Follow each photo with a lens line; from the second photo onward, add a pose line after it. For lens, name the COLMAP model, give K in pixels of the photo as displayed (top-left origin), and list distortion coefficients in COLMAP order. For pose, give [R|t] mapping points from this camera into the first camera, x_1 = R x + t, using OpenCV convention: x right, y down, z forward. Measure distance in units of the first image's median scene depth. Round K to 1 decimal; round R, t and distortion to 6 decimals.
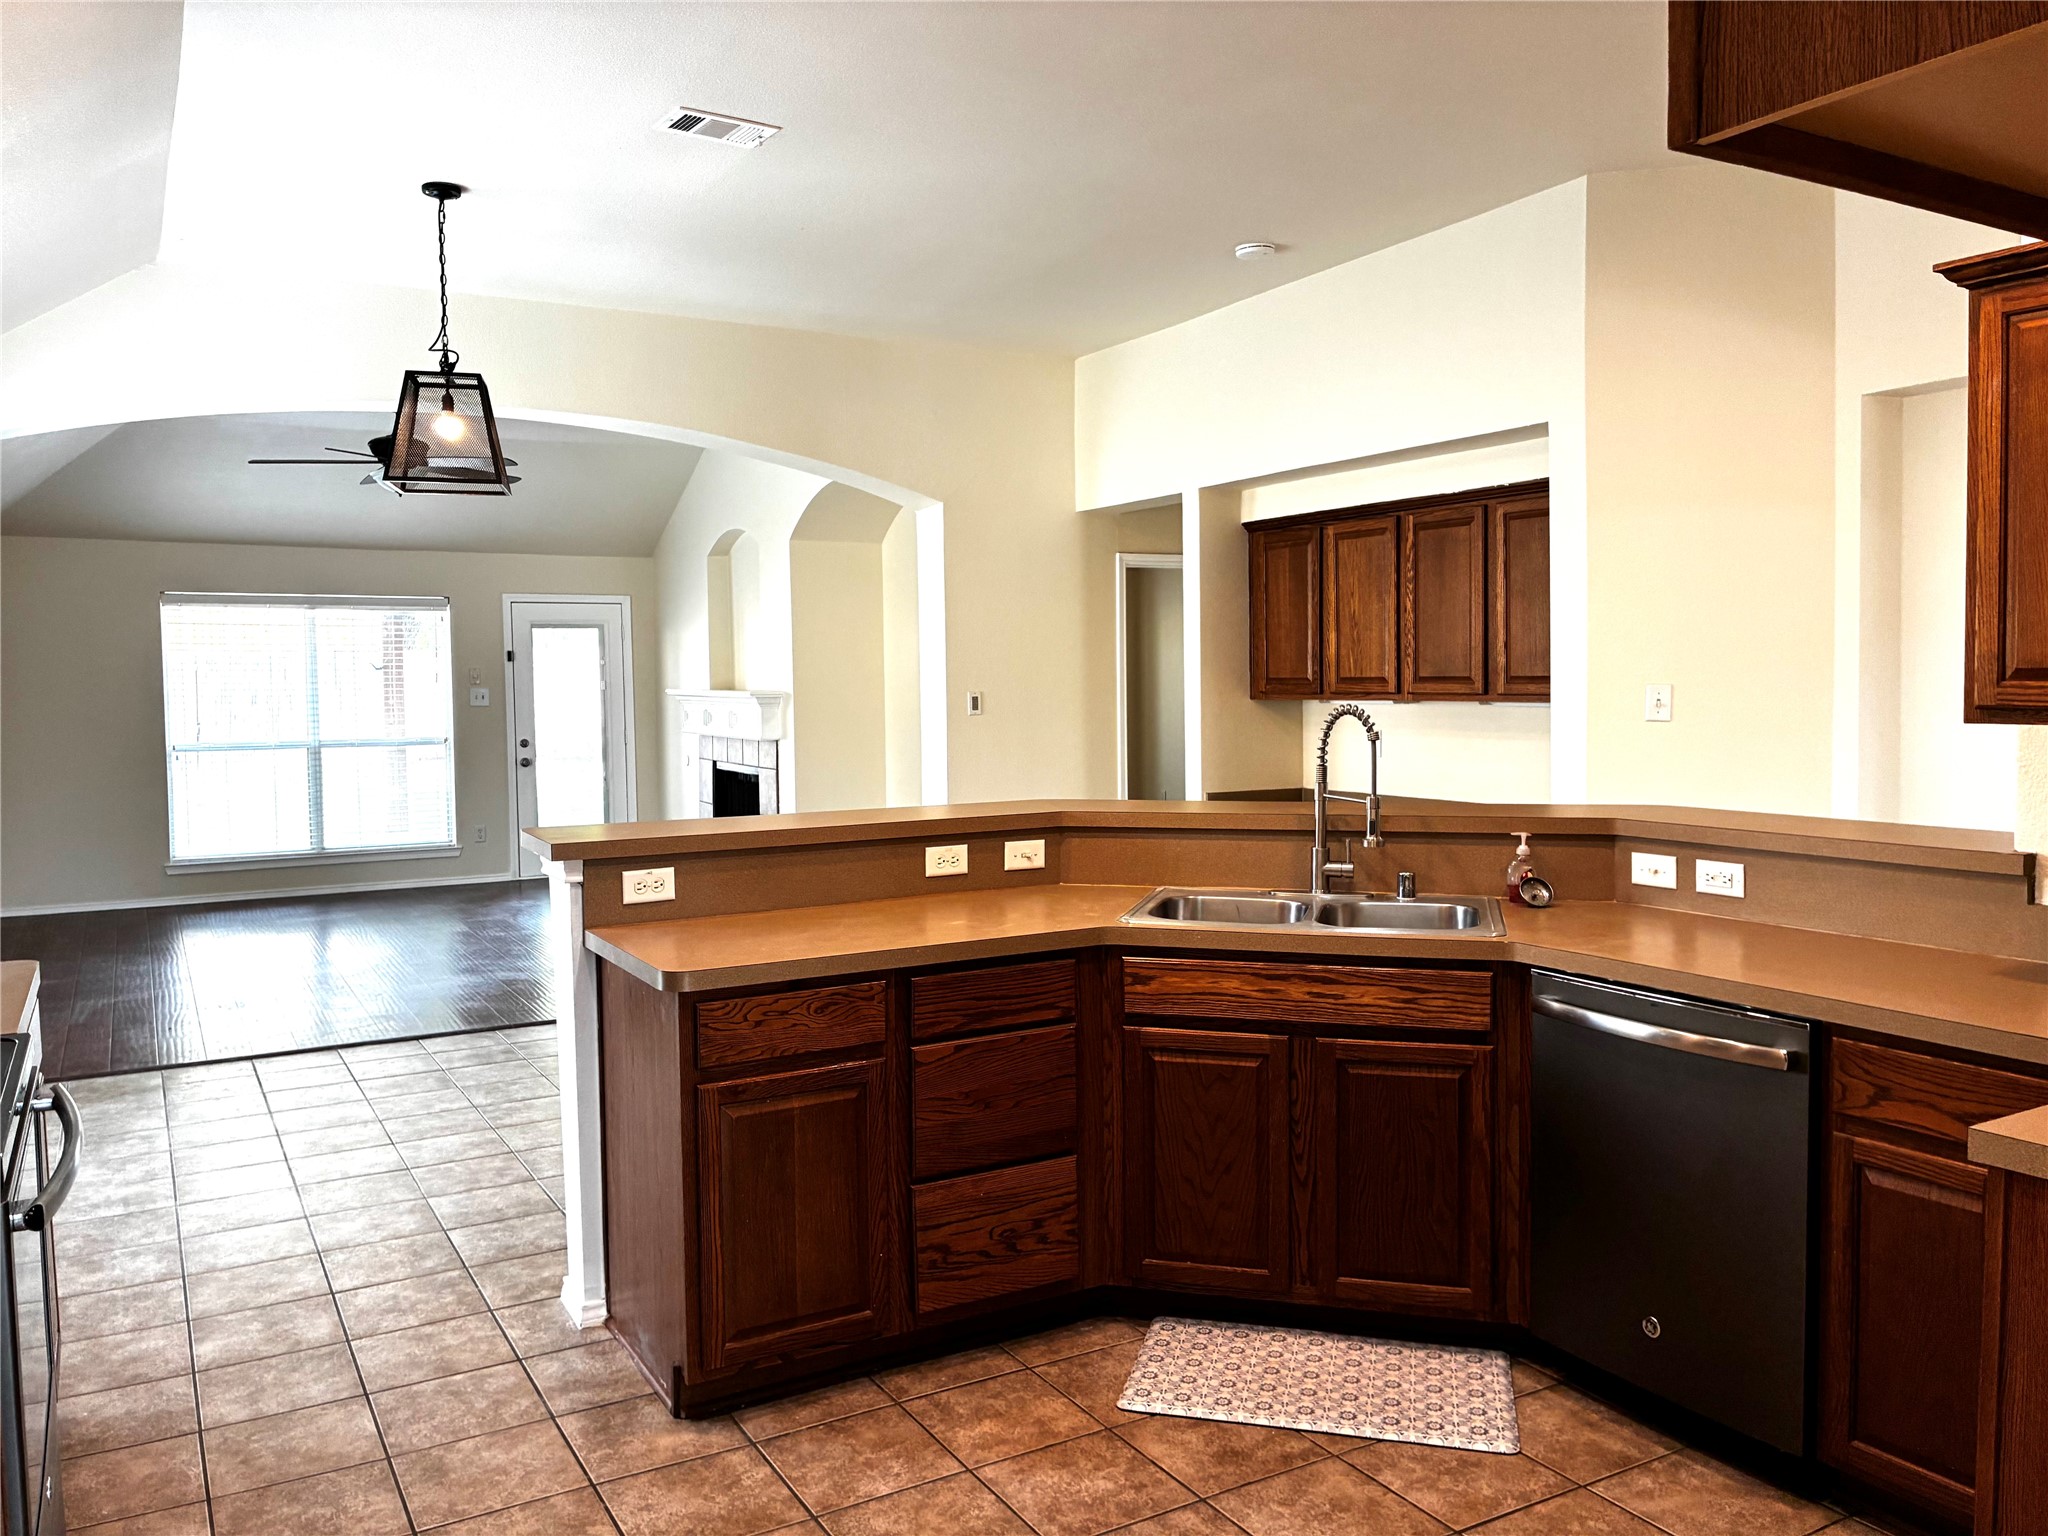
lens RADIAL K [[1551.6, 0, 1005.5], [0, 1551.6, 771.1], [0, 0, 1]] dist [0.043773, -0.048016]
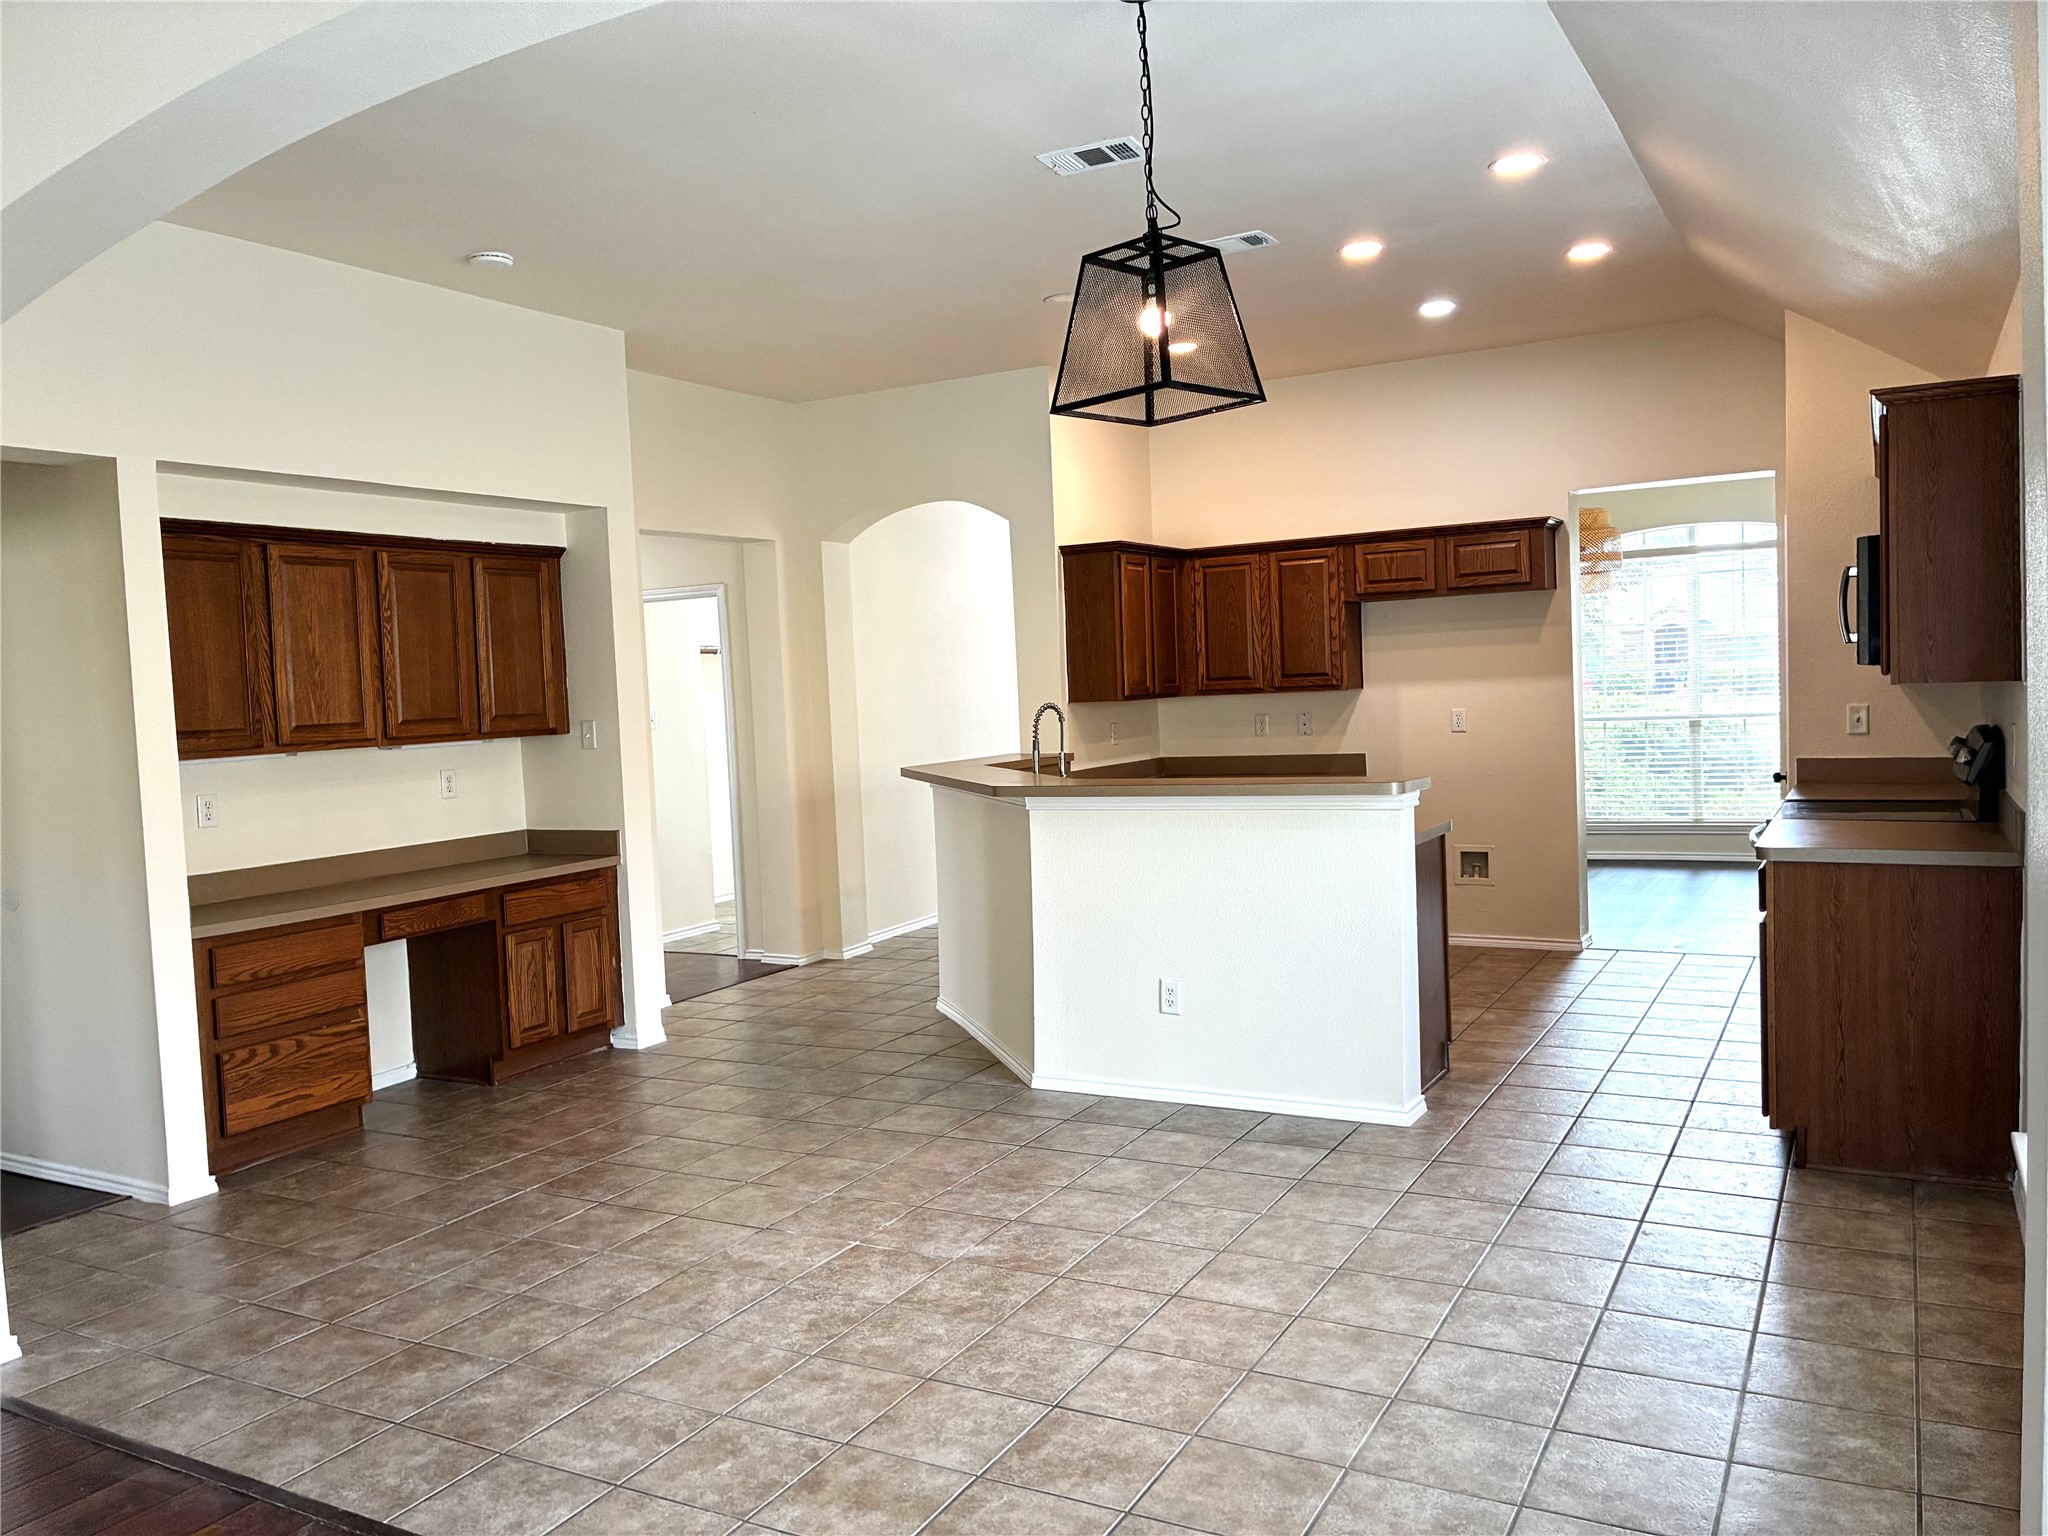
lens RADIAL K [[1551.6, 0, 1010.1], [0, 1551.6, 758.9], [0, 0, 1]] dist [0.043773, -0.048016]
pose [[-0.514315, -0.010203, 0.857541, -1.273897], [0.103842, 0.991831, 0.074081, -0.115043], [-0.851291, 0.127149, -0.509054, 1.961119]]
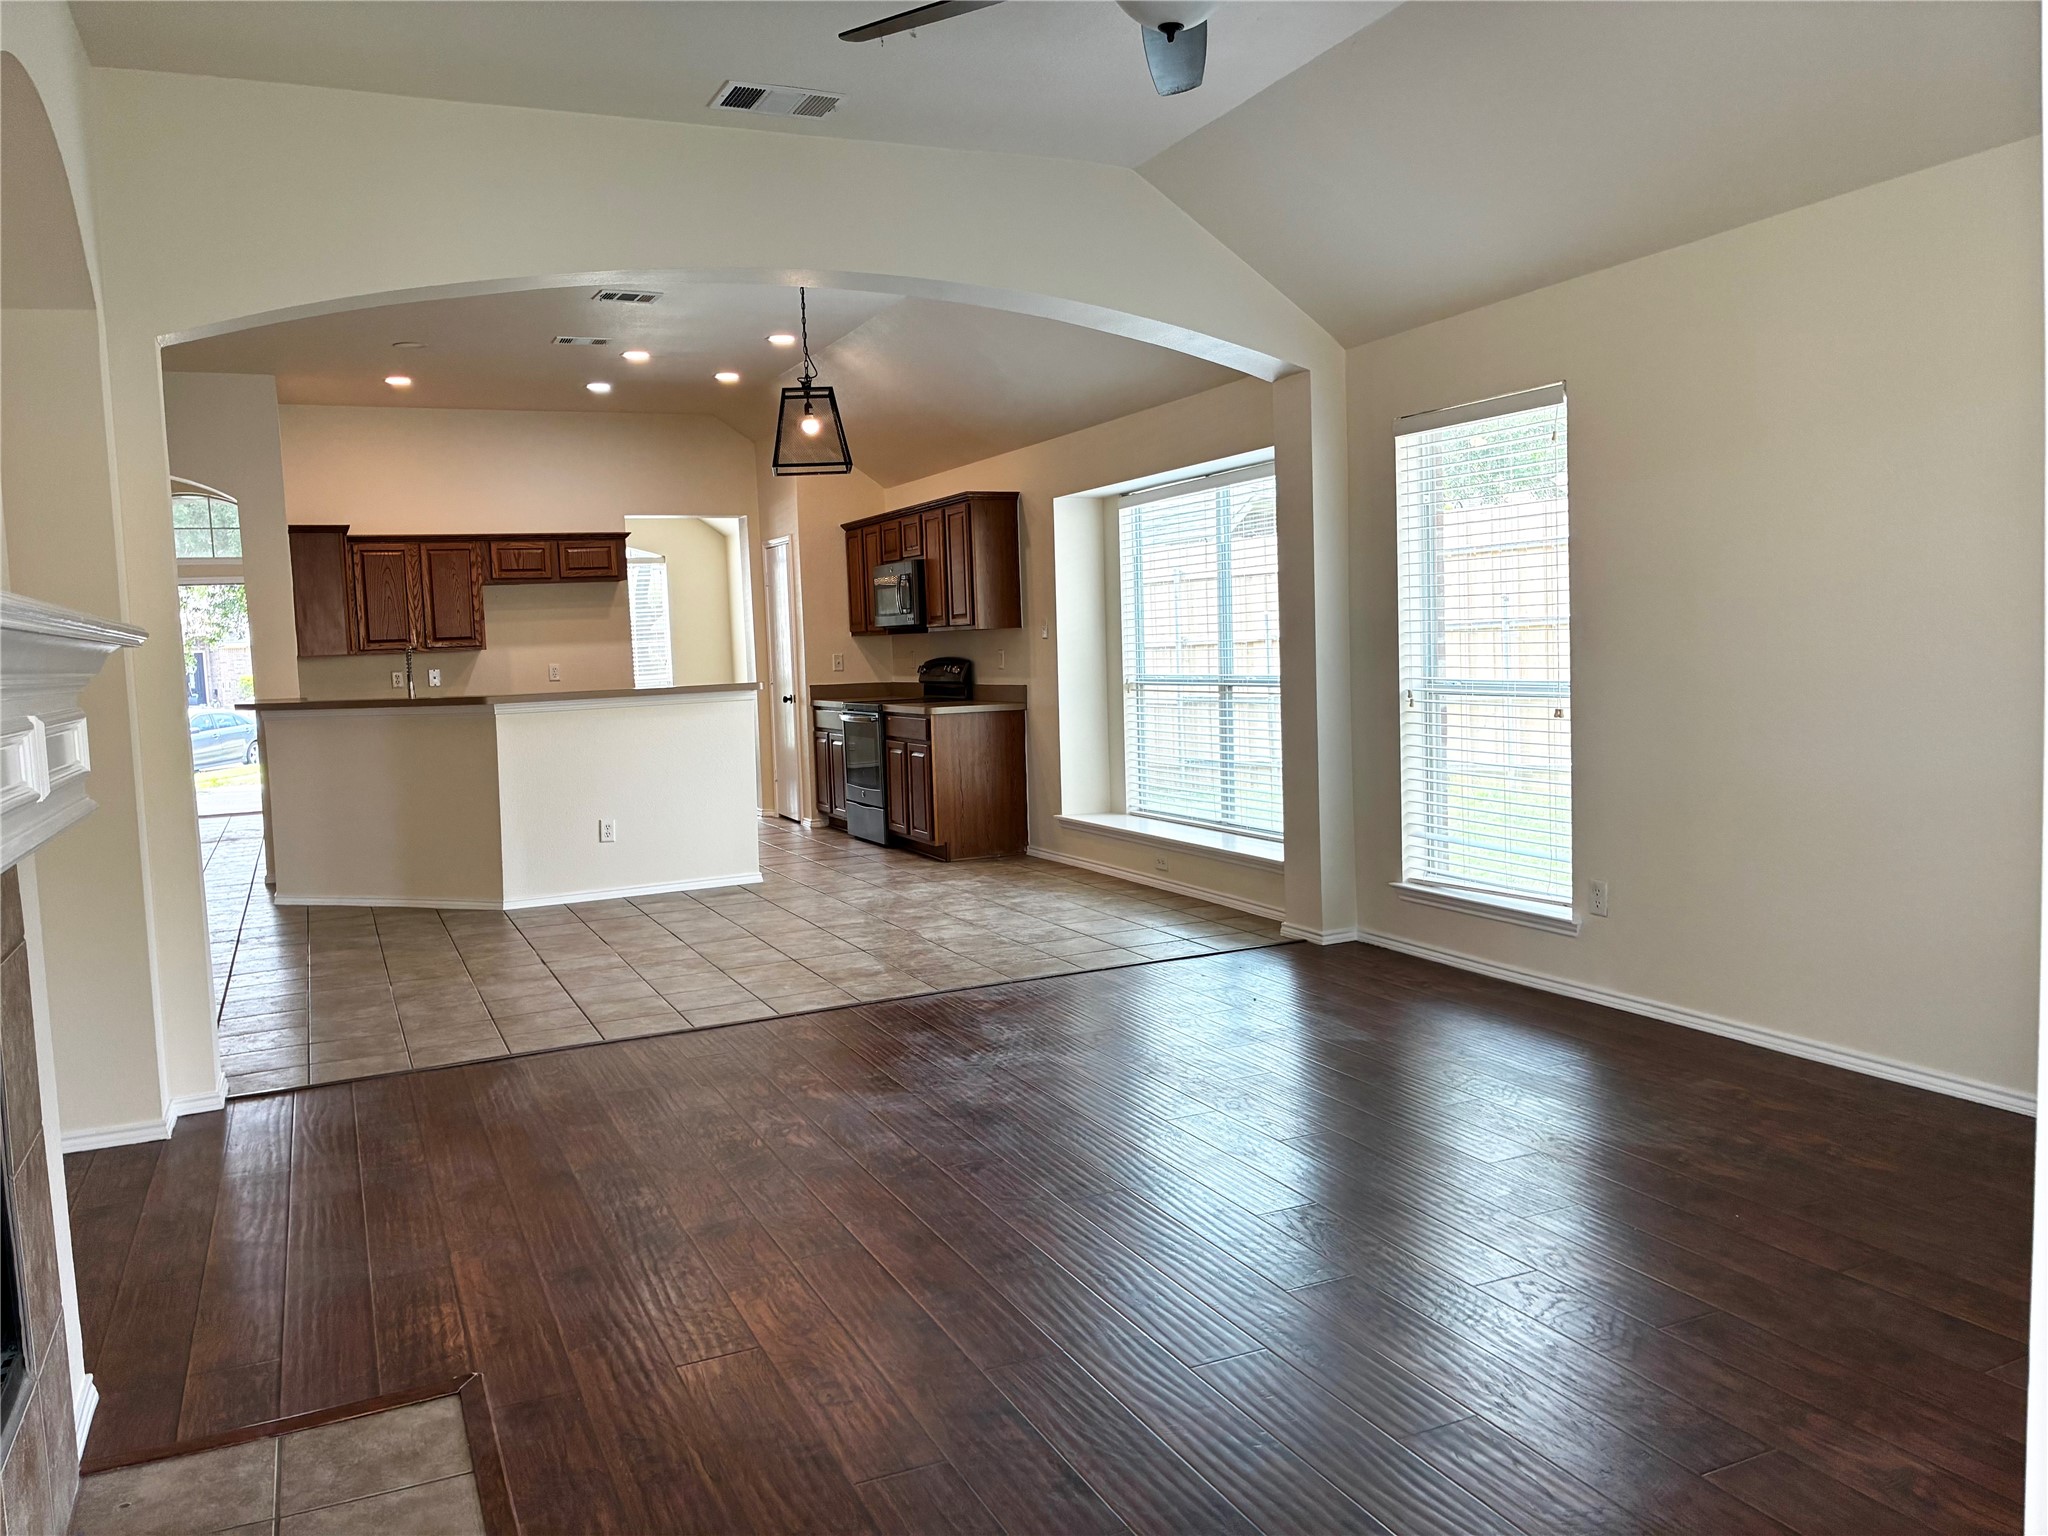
lens RADIAL K [[1551.6, 0, 1012.0], [0, 1551.6, 760.3], [0, 0, 1]] dist [0.043773, -0.048016]
pose [[-0.994622, 0.042320, 0.094526, -0.892053], [0.055699, 0.988049, 0.143723, -0.161014], [-0.087314, 0.148215, -0.985093, 3.277641]]
